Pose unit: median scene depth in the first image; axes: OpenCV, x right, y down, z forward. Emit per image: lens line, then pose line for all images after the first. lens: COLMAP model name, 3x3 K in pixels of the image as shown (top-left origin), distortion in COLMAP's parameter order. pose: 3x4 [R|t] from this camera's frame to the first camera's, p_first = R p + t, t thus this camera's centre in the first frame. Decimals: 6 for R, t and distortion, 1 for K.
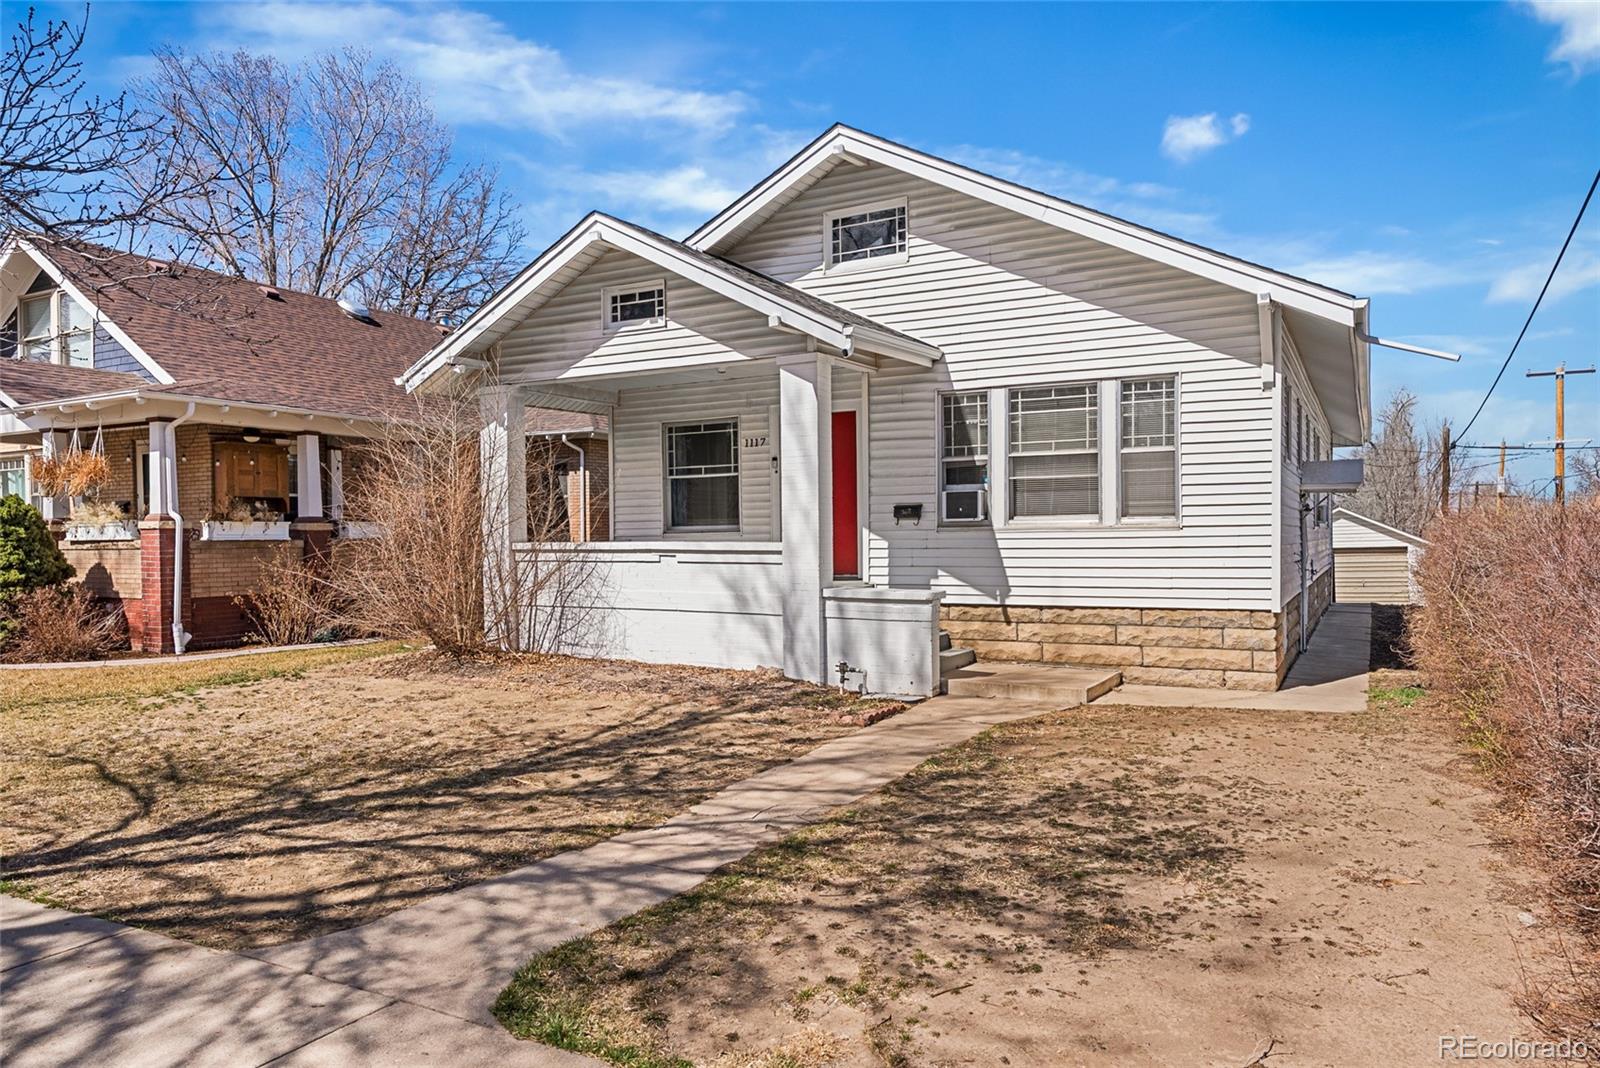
lens RADIAL K [[1082.6, 0, 798.3], [0, 1082.6, 568.7], [0, 0, 1]] dist [-0.000754, 0.000026]
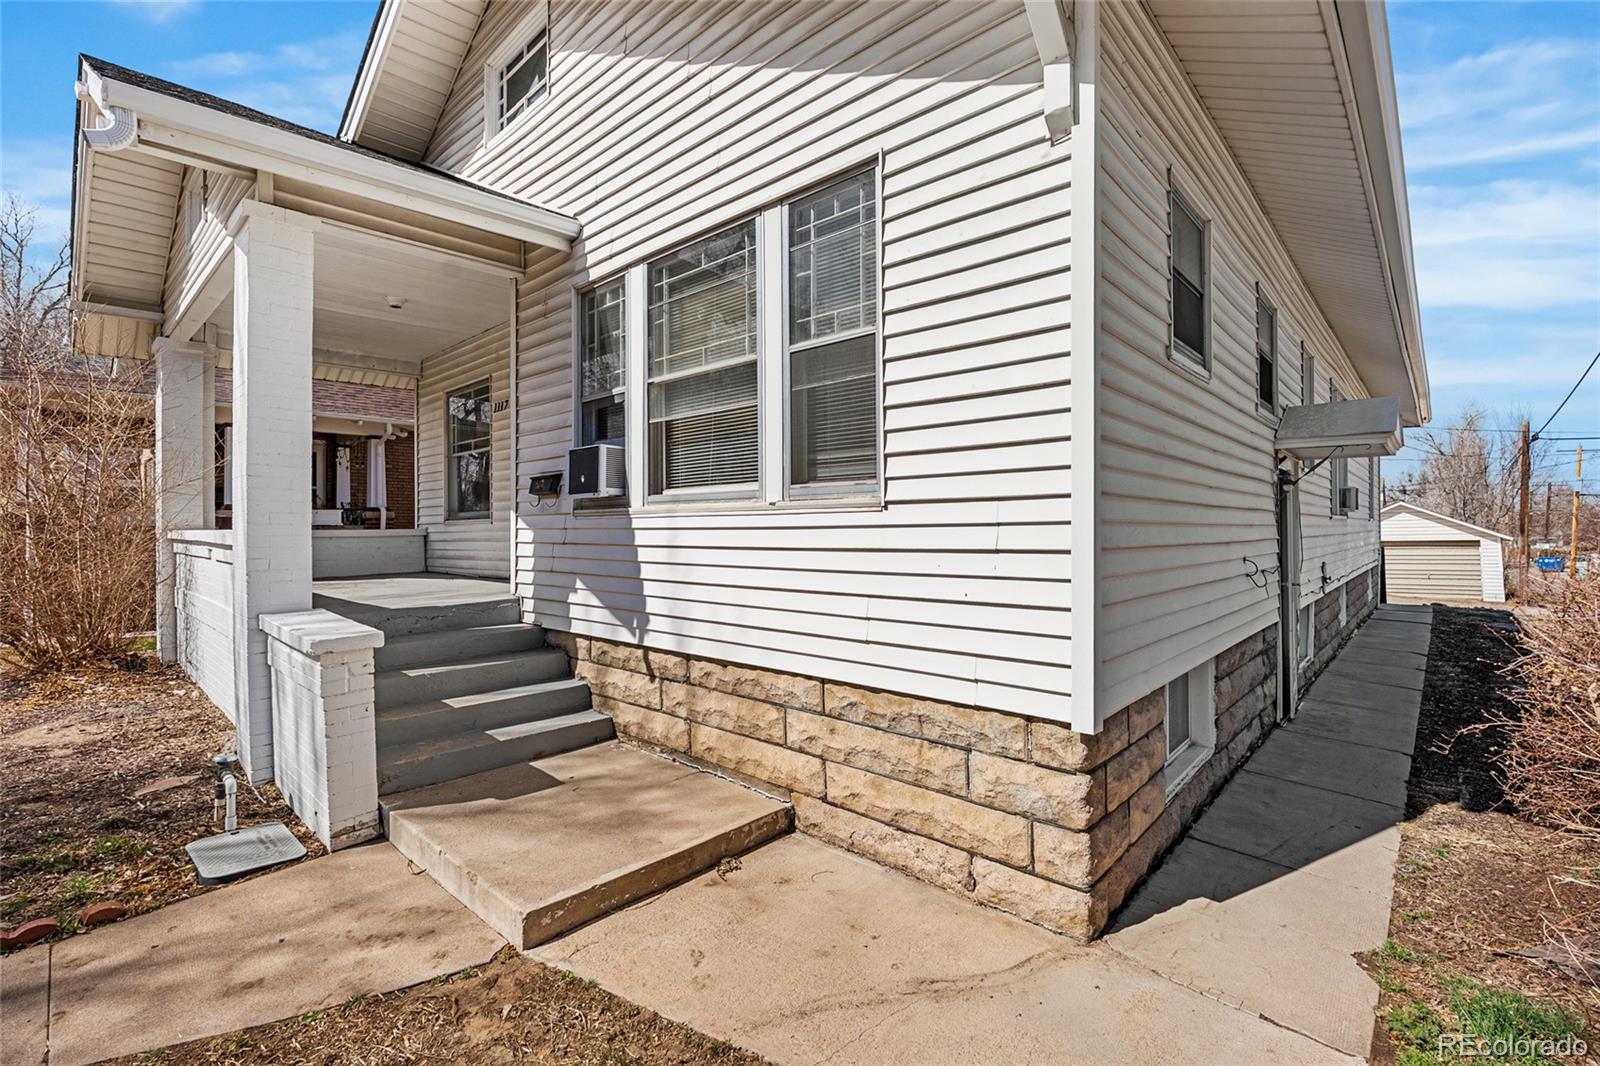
lens RADIAL K [[715.6, 0, 800.0], [0, 715.6, 533.0], [0, 0, 1]] dist [-0.006203, -0.000248]
pose [[0.969409, 0.006934, -0.245351, 0.369395], [-0.012238, 0.999723, -0.020097, -0.019376], [0.245144, 0.022485, 0.969226, 0.671150]]
